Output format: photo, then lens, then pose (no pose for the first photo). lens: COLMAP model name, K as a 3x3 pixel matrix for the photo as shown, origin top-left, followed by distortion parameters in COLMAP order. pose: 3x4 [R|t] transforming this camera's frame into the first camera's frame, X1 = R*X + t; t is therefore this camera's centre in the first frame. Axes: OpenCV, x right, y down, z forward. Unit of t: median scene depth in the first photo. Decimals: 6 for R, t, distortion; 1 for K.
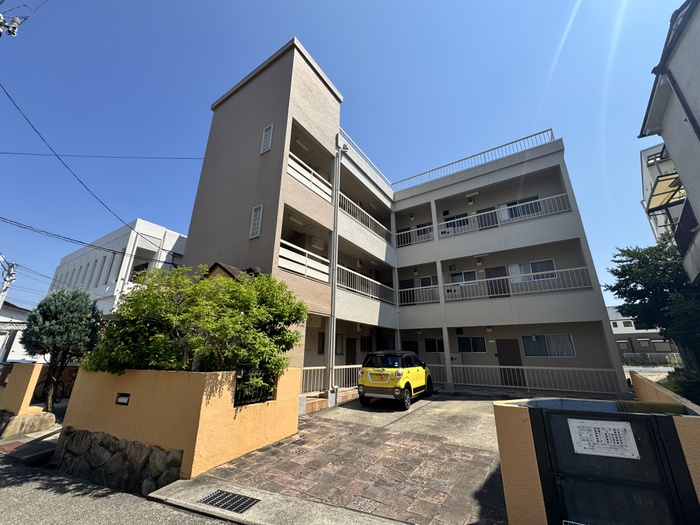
lens RADIAL K [[281.0, 0, 349.1], [0, 281.0, 263.1], [0, 0, 1]] dist [-0.003184, 0.000289]
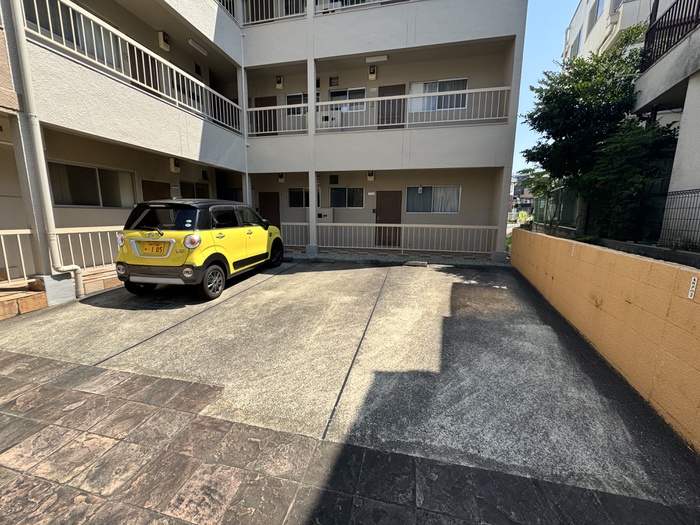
lens RADIAL K [[281.0, 0, 349.8], [0, 281.0, 262.7], [0, 0, 1]] dist [-0.003184, 0.000289]
pose [[0.935426, -0.059482, 0.348481, 0.206571], [-0.110299, 0.887431, 0.447550, 0.130416], [-0.335874, -0.457087, 0.823565, 0.358107]]
